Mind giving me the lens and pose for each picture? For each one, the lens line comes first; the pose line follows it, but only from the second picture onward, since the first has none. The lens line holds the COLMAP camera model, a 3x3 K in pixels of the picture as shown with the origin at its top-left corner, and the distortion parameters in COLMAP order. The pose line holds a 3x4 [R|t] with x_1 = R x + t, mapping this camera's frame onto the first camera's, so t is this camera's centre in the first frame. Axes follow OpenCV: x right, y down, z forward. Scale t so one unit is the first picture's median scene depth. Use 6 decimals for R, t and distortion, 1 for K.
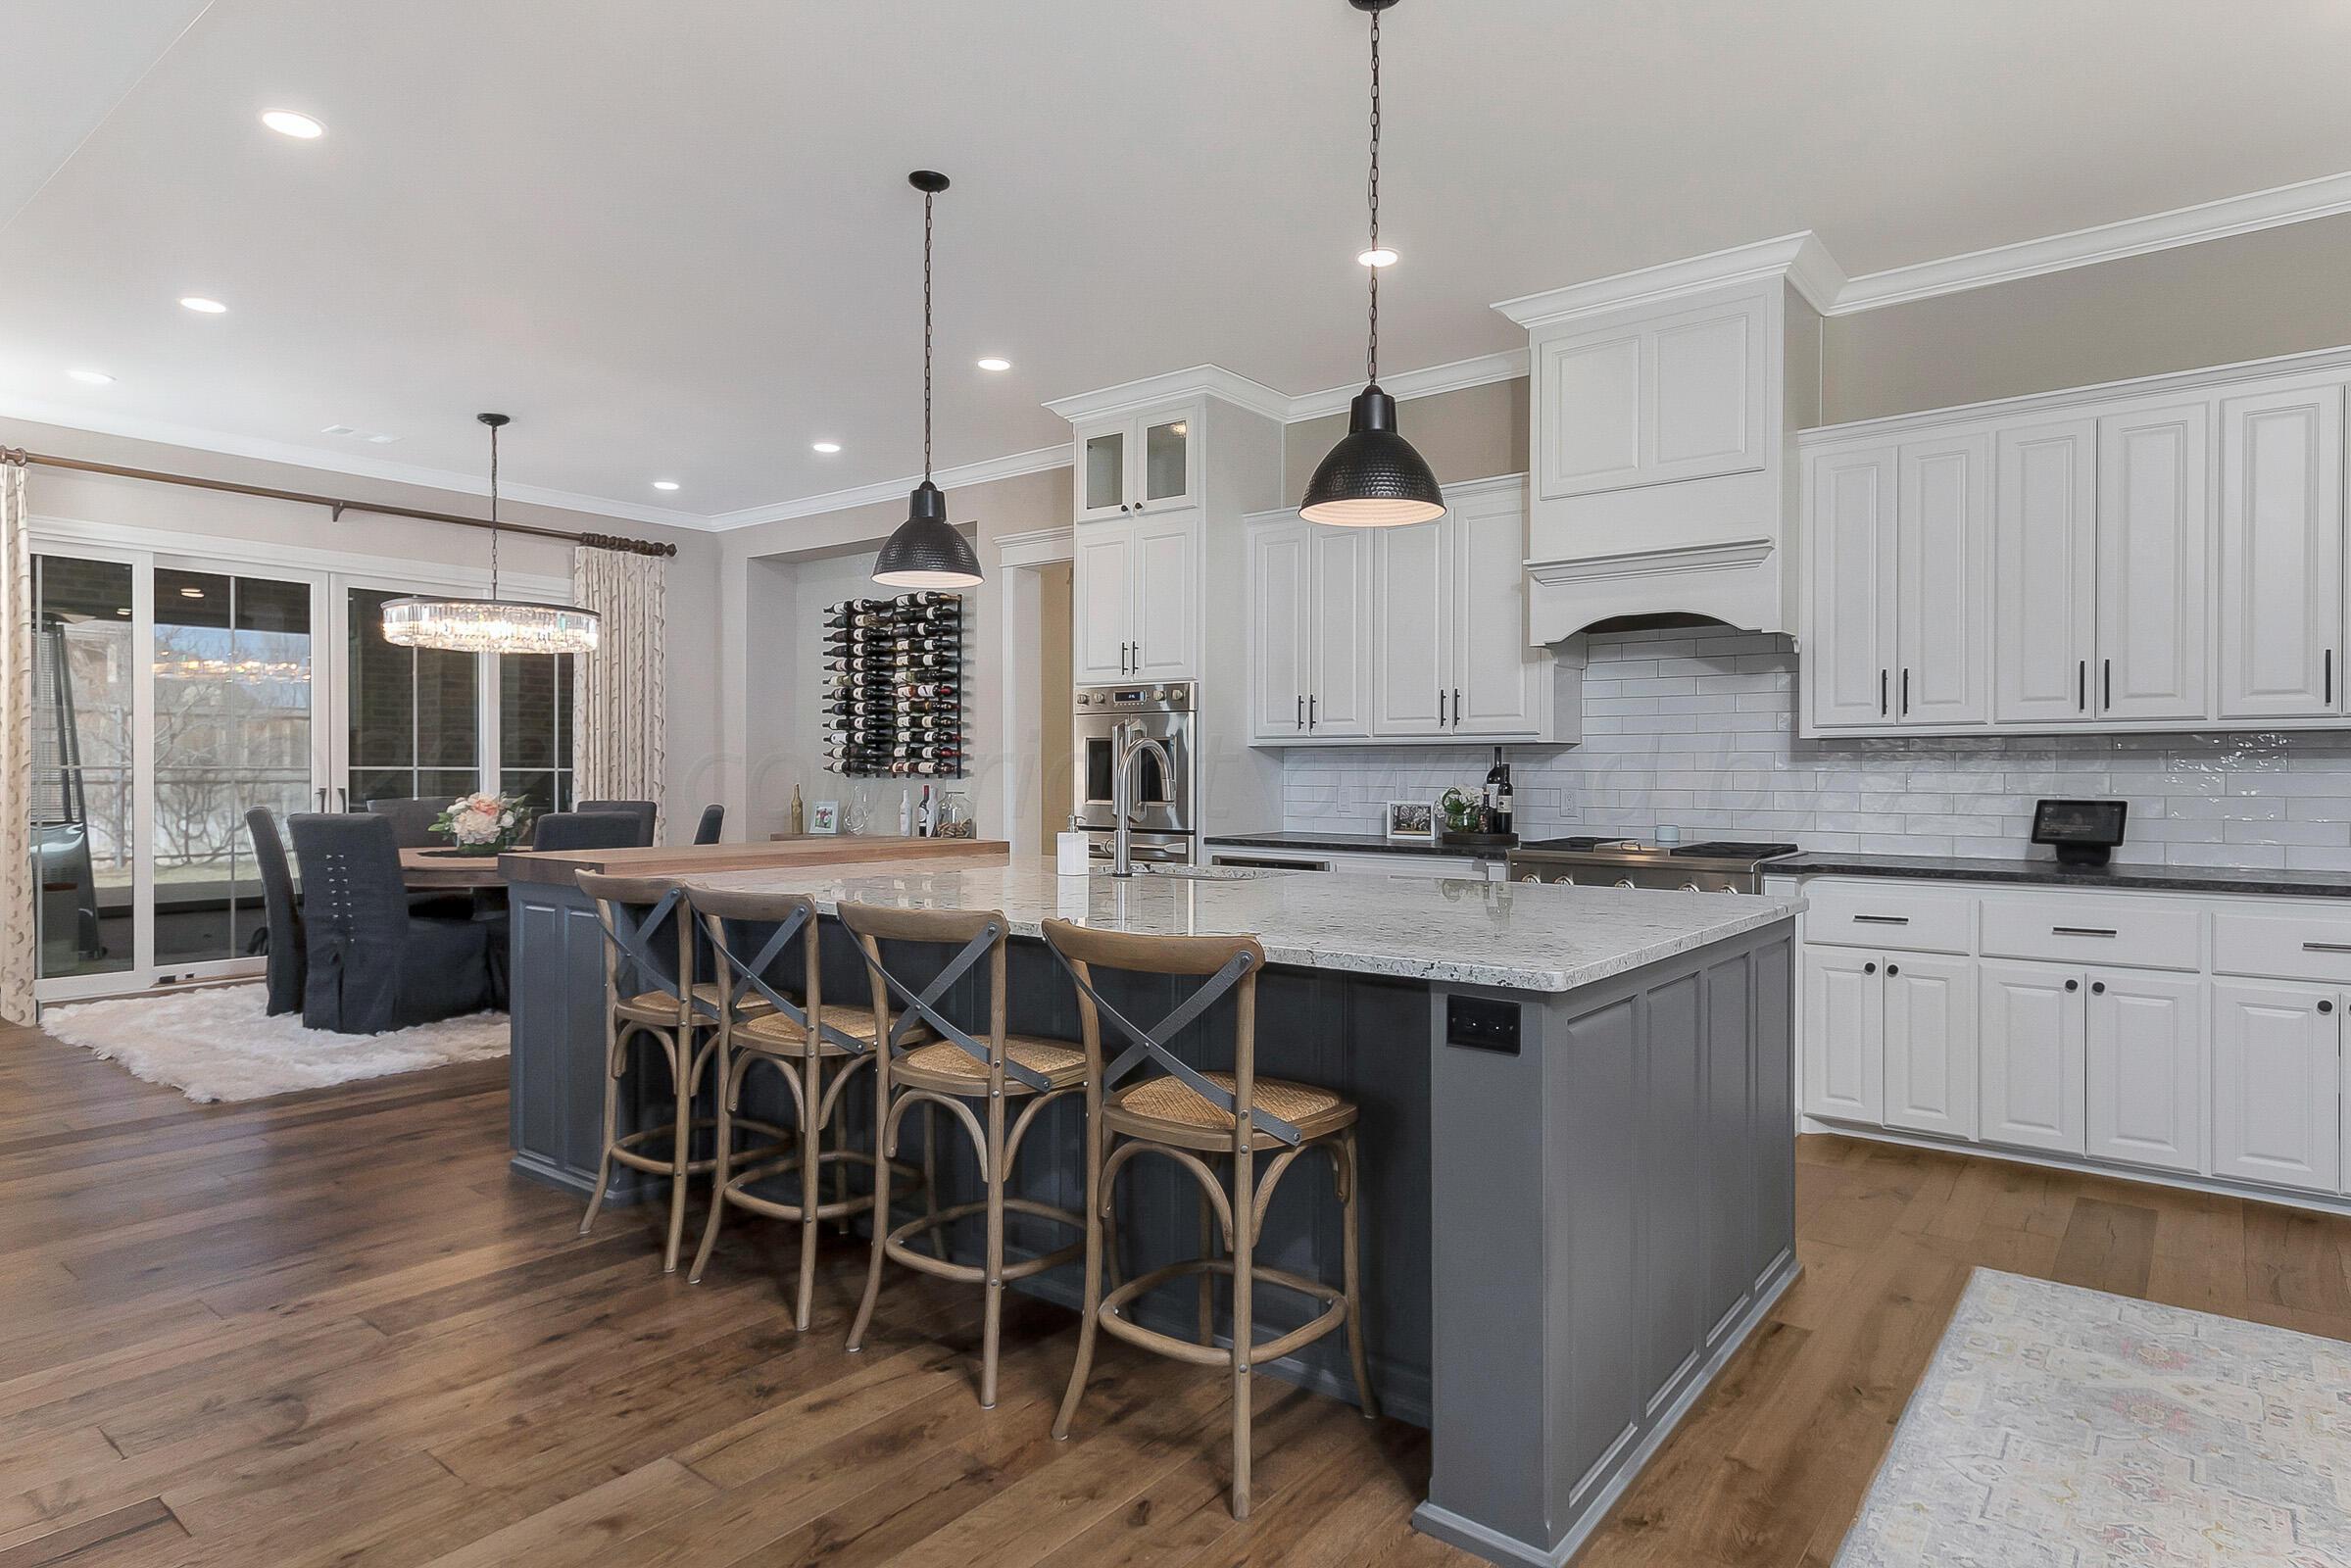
lens RADIAL K [[1289.3, 0, 1169.6], [0, 1289.3, 775.7], [0, 0, 1]] dist [0.014141, 0.000468]
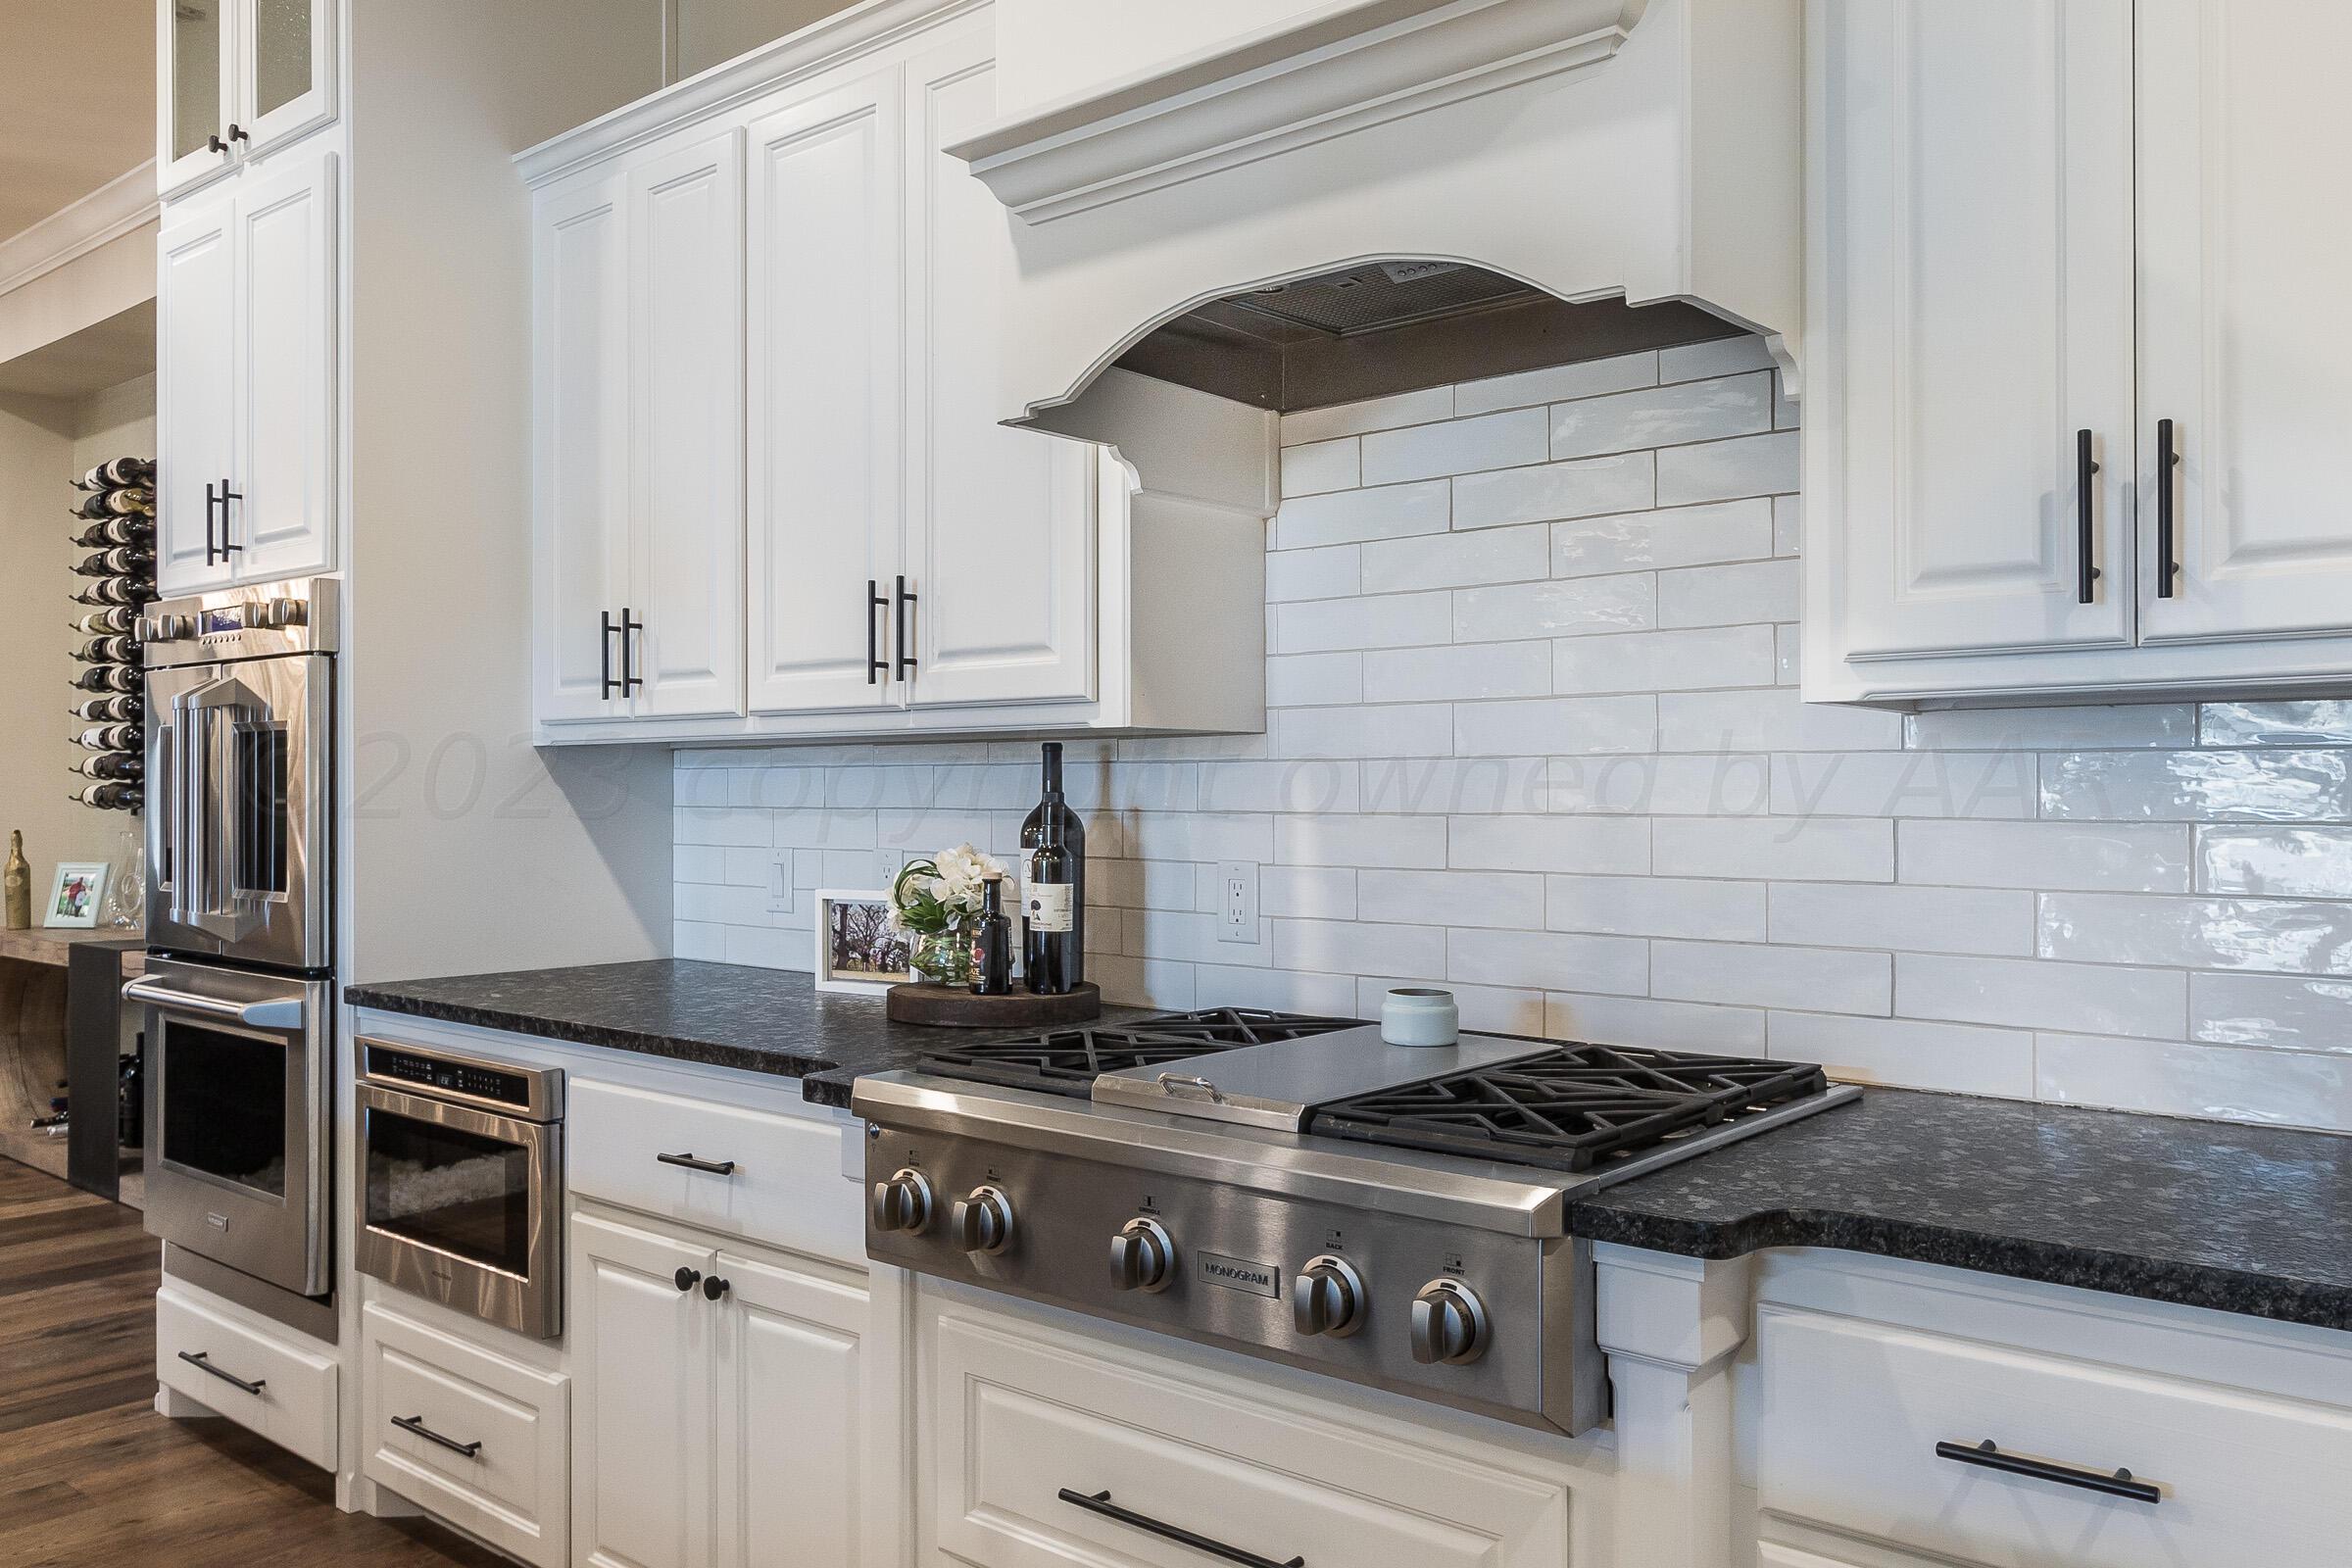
lens RADIAL K [[1784.5, 0, 1174.4], [0, 1784.5, 796.2], [0, 0, 1]] dist [0.013222, 0.003738]
pose [[0.999527, -0.002269, -0.030662, 0.197966], [0.002222, 0.999996, -0.001584, -0.004399], [0.030665, 0.001515, 0.999529, 0.331209]]
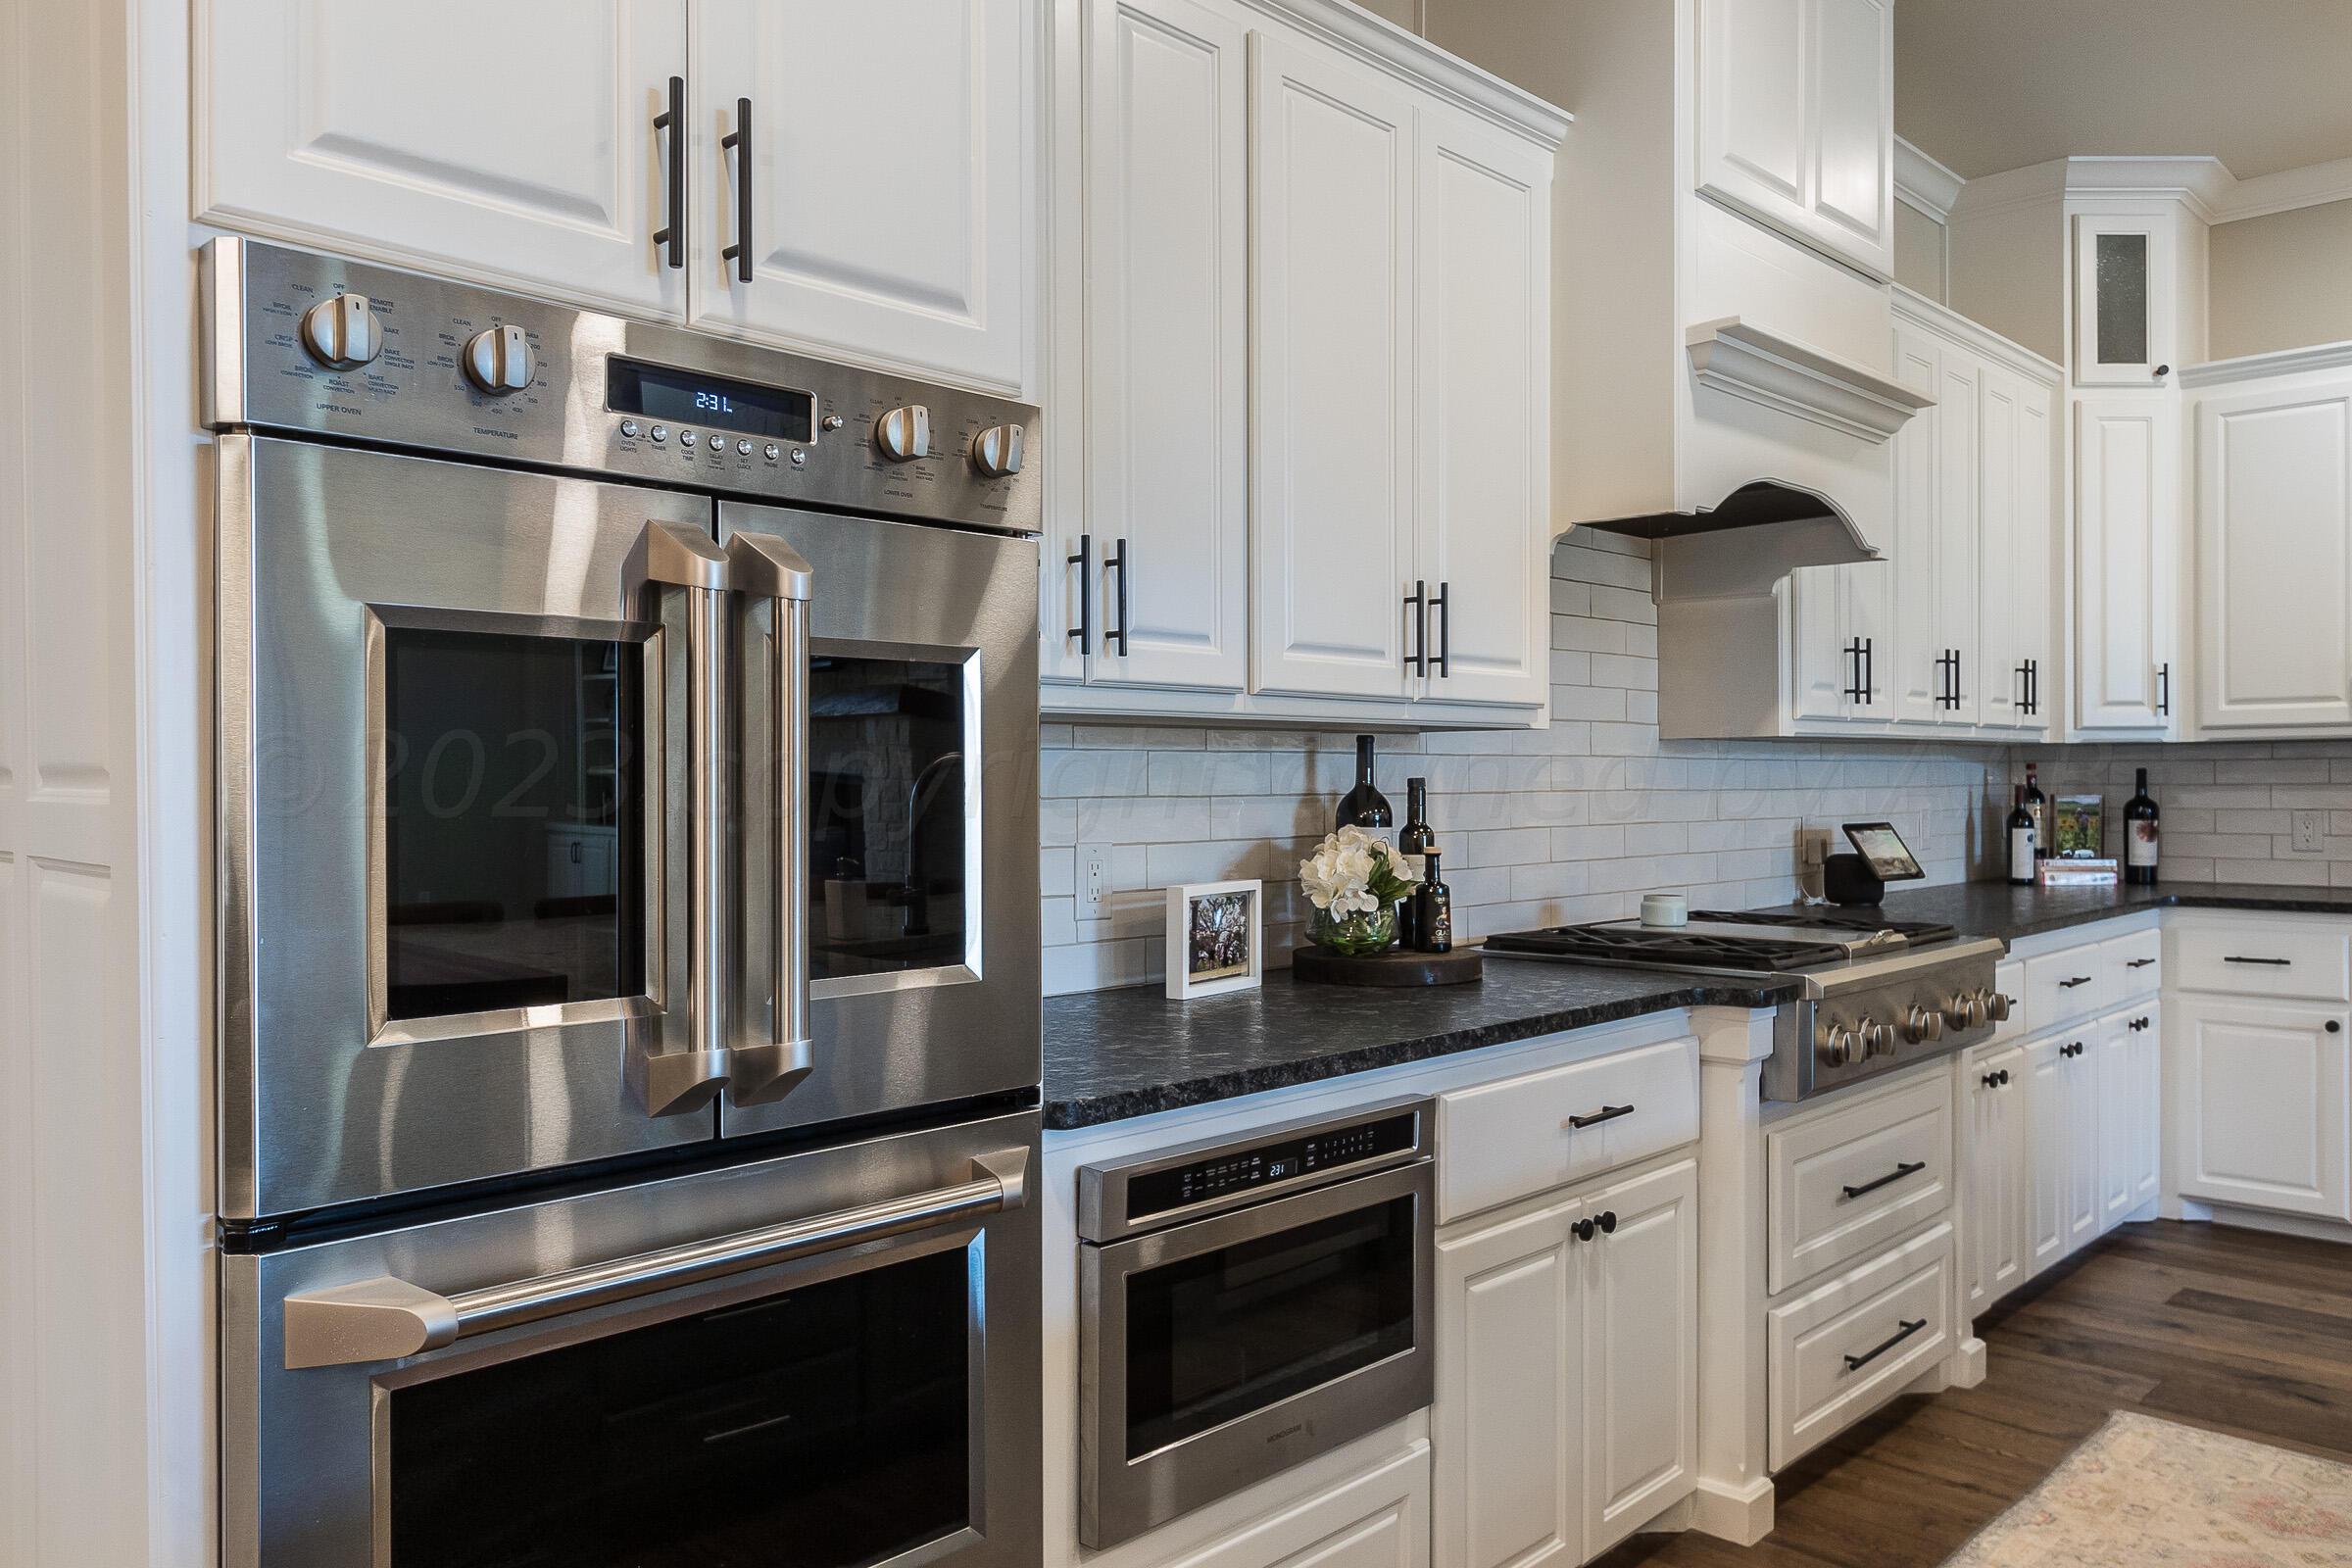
lens RADIAL K [[1784.5, 0, 1168.5], [0, 1784.5, 780.0], [0, 0, 1]] dist [0.013222, 0.003738]
pose [[0.079770, -0.002251, 0.996811, -0.204411], [0.007659, 0.999969, 0.001646, -0.006207], [-0.996784, 0.007503, 0.079785, 0.663943]]
